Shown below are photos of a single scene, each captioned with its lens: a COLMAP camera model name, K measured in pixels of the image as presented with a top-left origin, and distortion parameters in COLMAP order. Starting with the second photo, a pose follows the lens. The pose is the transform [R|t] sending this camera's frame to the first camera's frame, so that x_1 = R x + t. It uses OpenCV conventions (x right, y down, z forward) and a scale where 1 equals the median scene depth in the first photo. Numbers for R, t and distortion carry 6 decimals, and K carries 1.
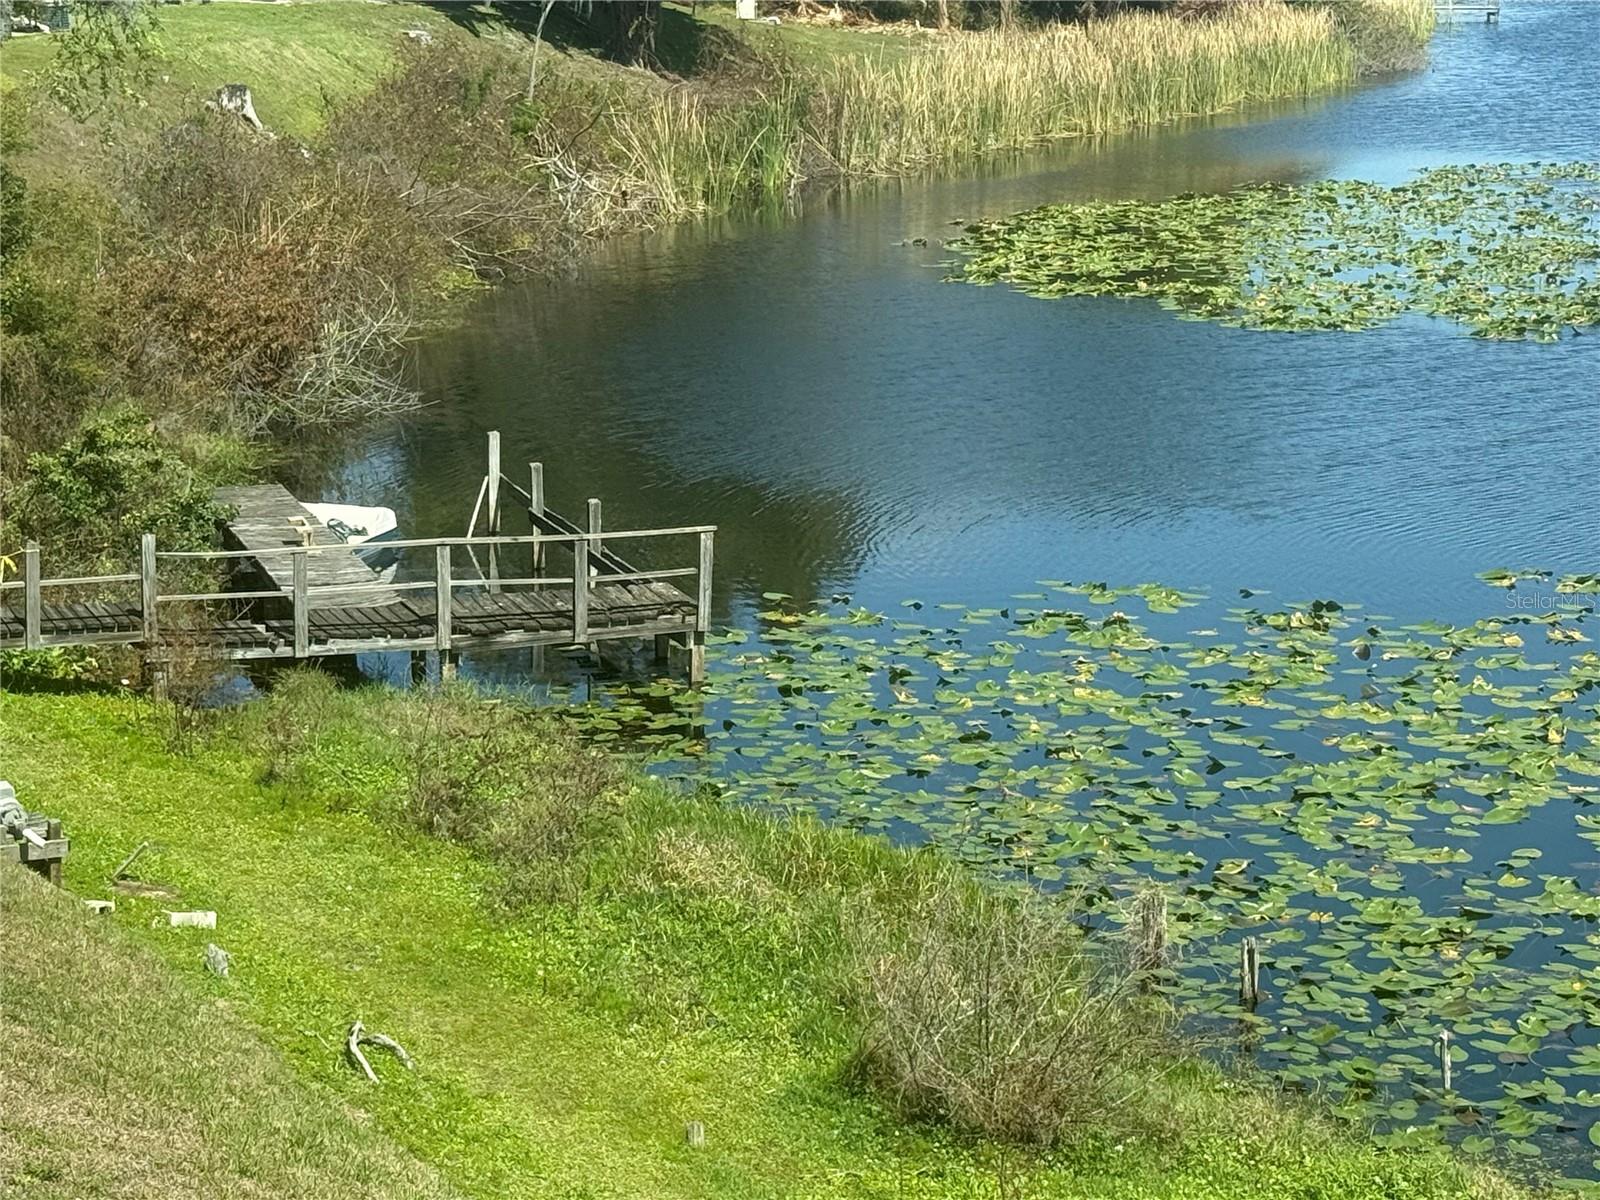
lens RADIAL K [[4062.4, 0, 804.1], [0, 4062.4, 603.1], [0, 0, 1]] dist [0.108312, 0.000000]
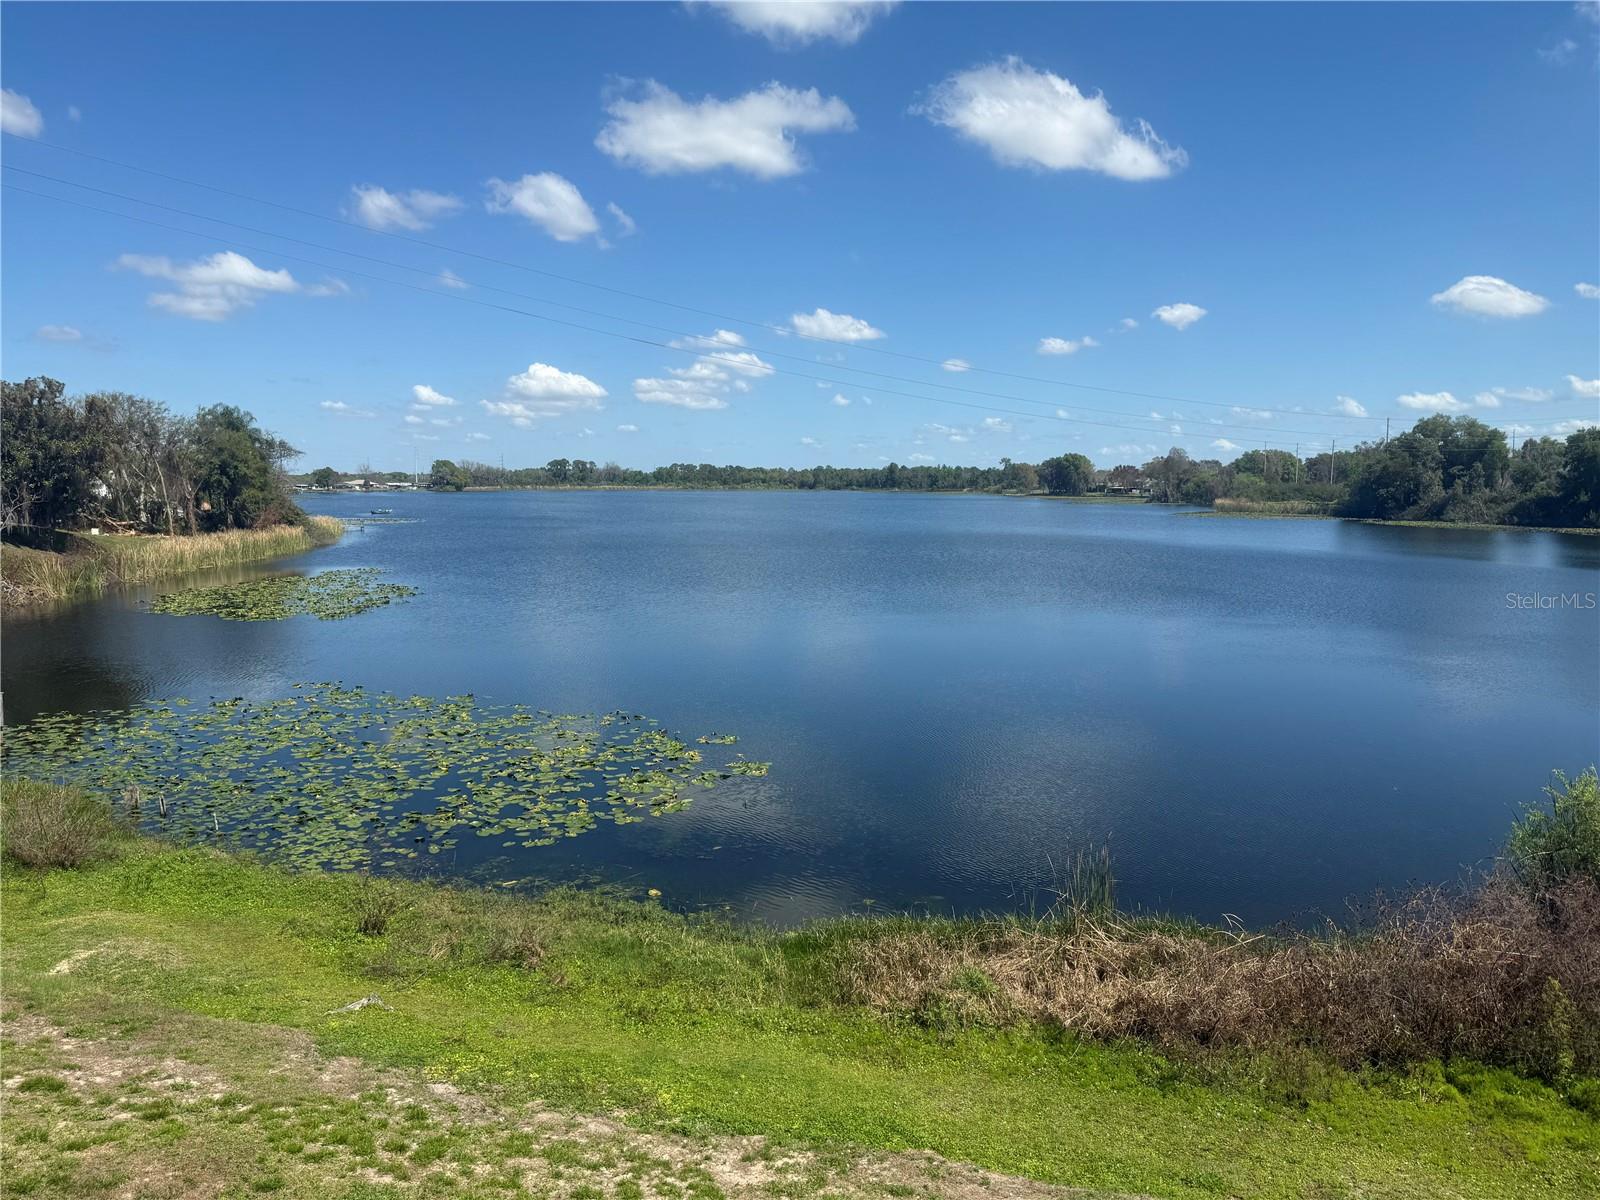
lens RADIAL K [[1125.5, 0, 808.8], [0, 1125.5, 614.3], [0, 0, 1]] dist [0.045633, -0.064718]
pose [[0.866172, -0.063993, 0.495632, 0.089419], [0.095932, 0.994614, -0.039232, 0.015540], [-0.490452, 0.081528, 0.867646, -0.074682]]
